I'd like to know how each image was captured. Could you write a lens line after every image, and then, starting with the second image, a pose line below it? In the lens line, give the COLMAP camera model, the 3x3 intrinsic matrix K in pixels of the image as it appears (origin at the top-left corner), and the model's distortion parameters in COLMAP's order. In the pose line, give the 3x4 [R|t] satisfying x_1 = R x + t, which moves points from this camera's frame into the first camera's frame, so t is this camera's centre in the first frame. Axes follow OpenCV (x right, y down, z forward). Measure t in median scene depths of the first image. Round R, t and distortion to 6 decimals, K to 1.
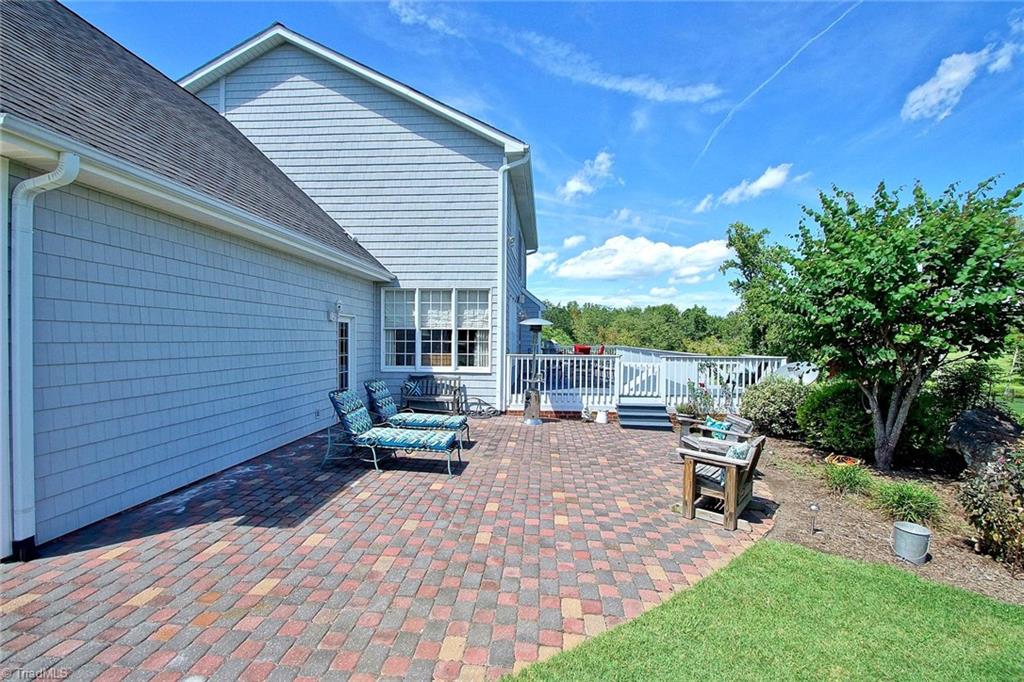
lens RADIAL K [[448.7, 0, 509.5], [0, 448.7, 341.2], [0, 0, 1]] dist [-0.021465, -0.001450]
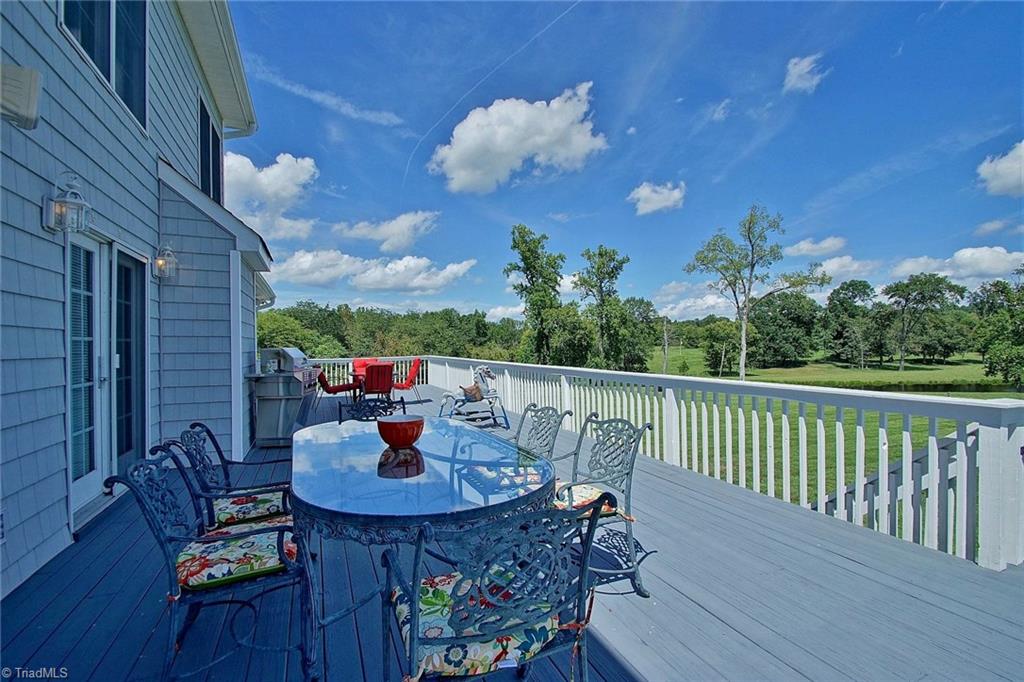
lens RADIAL K [[448.7, 0, 508.8], [0, 448.7, 344.2], [0, 0, 1]] dist [-0.021465, -0.001450]
pose [[0.880840, -0.016201, 0.473136, 0.014377], [0.020093, 0.999793, -0.003173, -0.000787], [-0.472987, 0.012302, 0.880984, 0.119336]]
